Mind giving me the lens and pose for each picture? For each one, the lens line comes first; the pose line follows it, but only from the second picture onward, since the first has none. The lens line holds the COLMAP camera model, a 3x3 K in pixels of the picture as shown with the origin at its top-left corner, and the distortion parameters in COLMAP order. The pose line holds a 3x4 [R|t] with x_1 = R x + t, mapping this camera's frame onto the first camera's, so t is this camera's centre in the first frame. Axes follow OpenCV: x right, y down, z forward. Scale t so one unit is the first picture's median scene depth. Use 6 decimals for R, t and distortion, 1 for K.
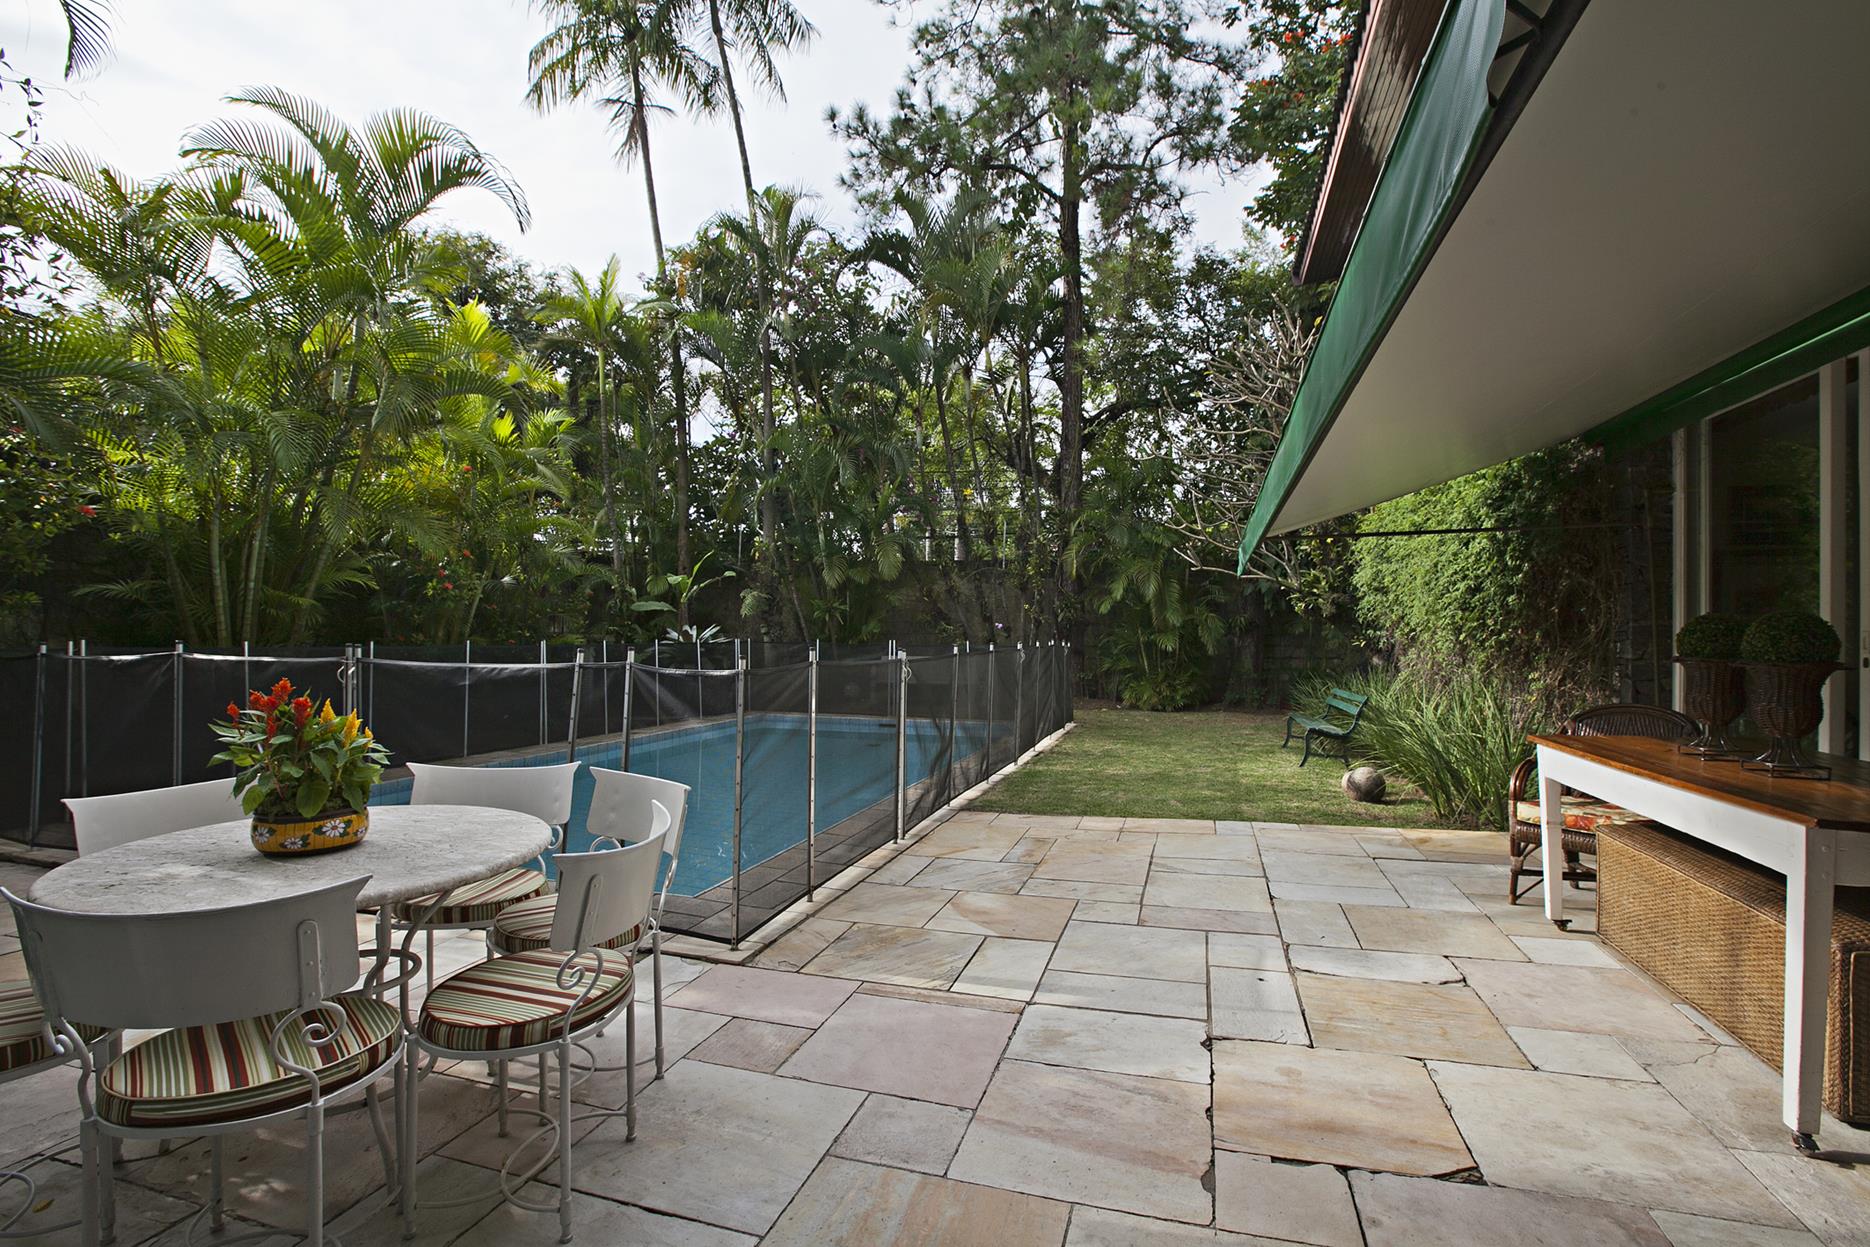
lens RADIAL K [[845.0, 0, 948.2], [0, 845.0, 631.9], [0, 0, 1]] dist [-0.014874, 0.000122]
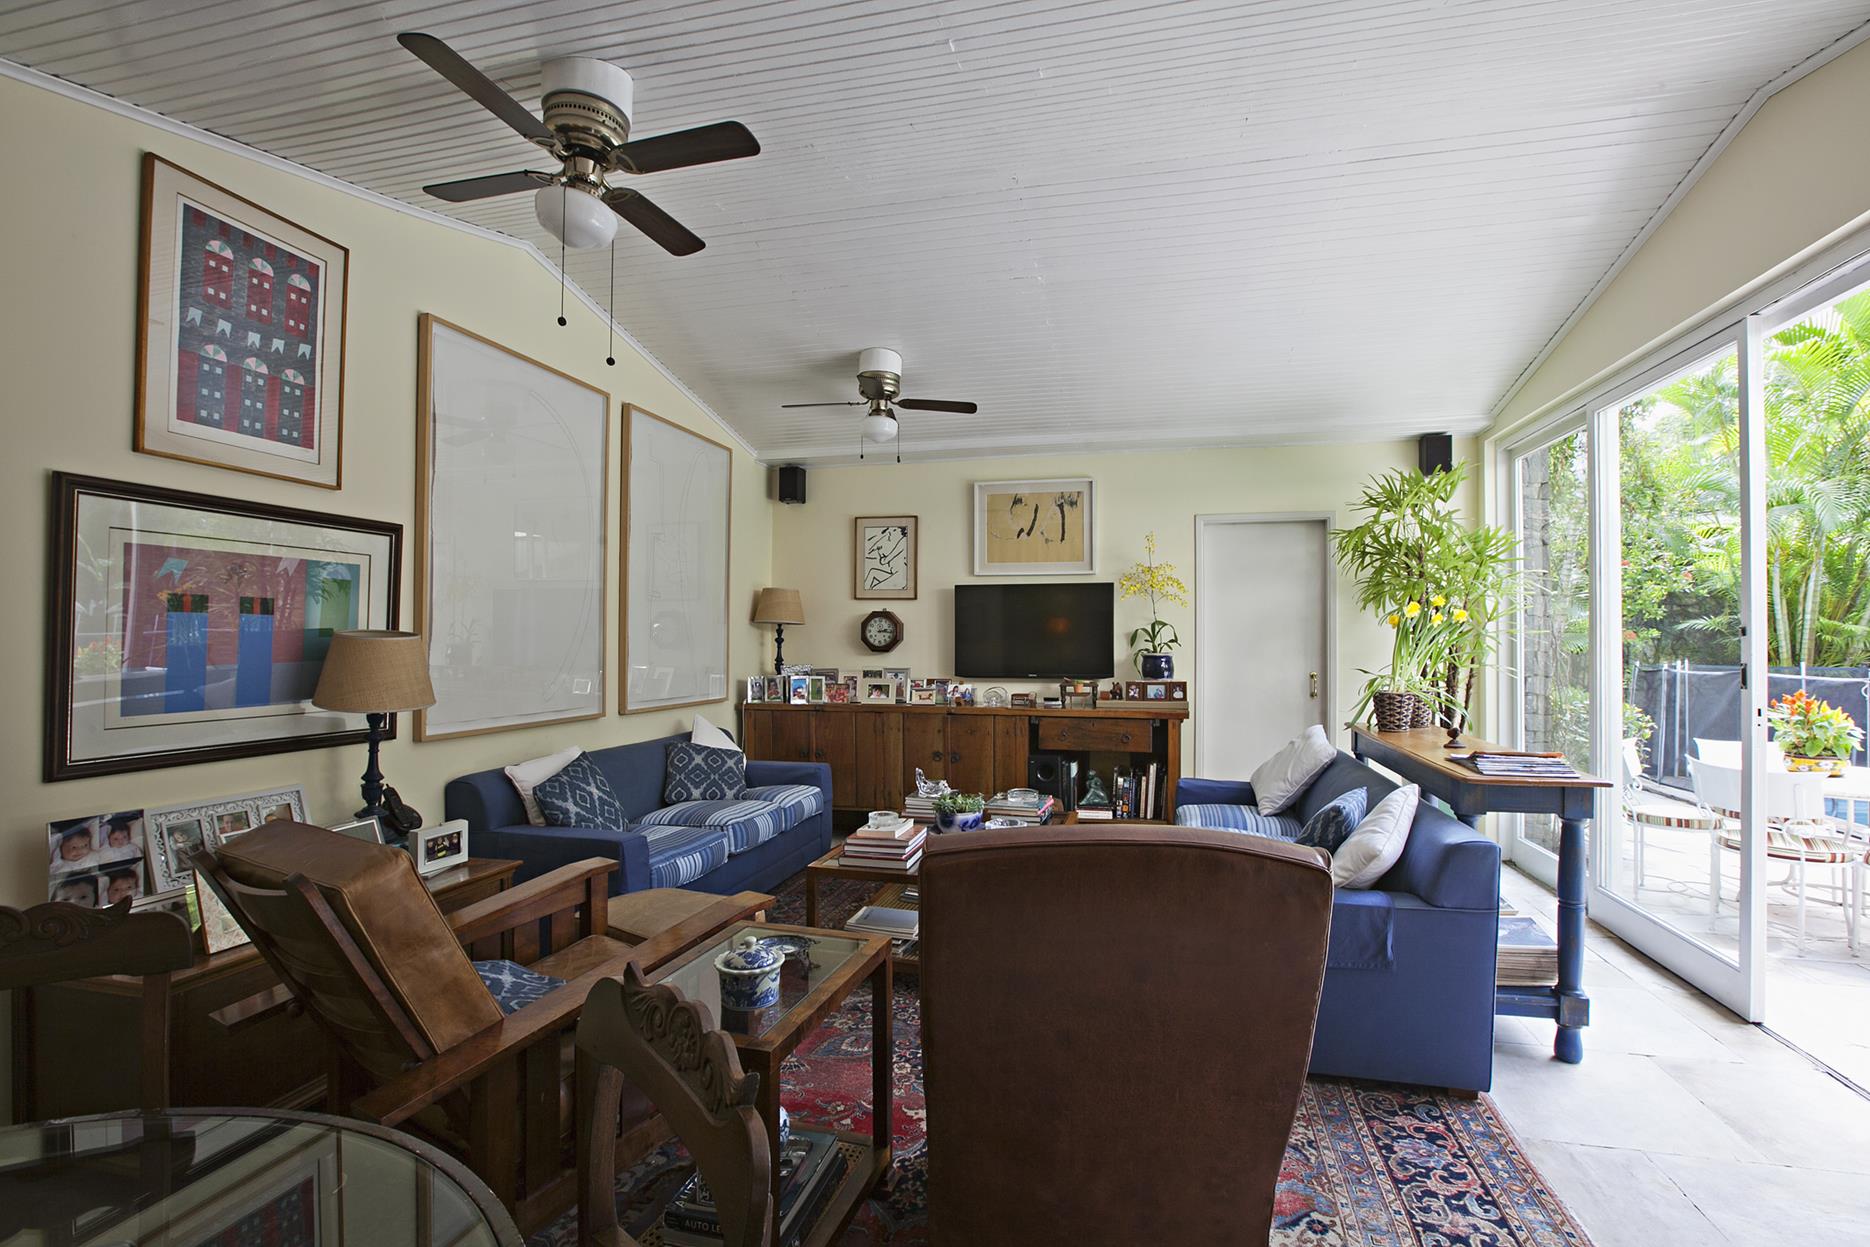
lens RADIAL K [[845.0, 0, 953.6], [0, 845.0, 633.4], [0, 0, 1]] dist [-0.014874, 0.000122]
pose [[0.061490, -0.017165, -0.997960, 0.319916], [0.003340, 0.999850, -0.016992, -0.014834], [0.998102, -0.002289, 0.061539, -0.341276]]
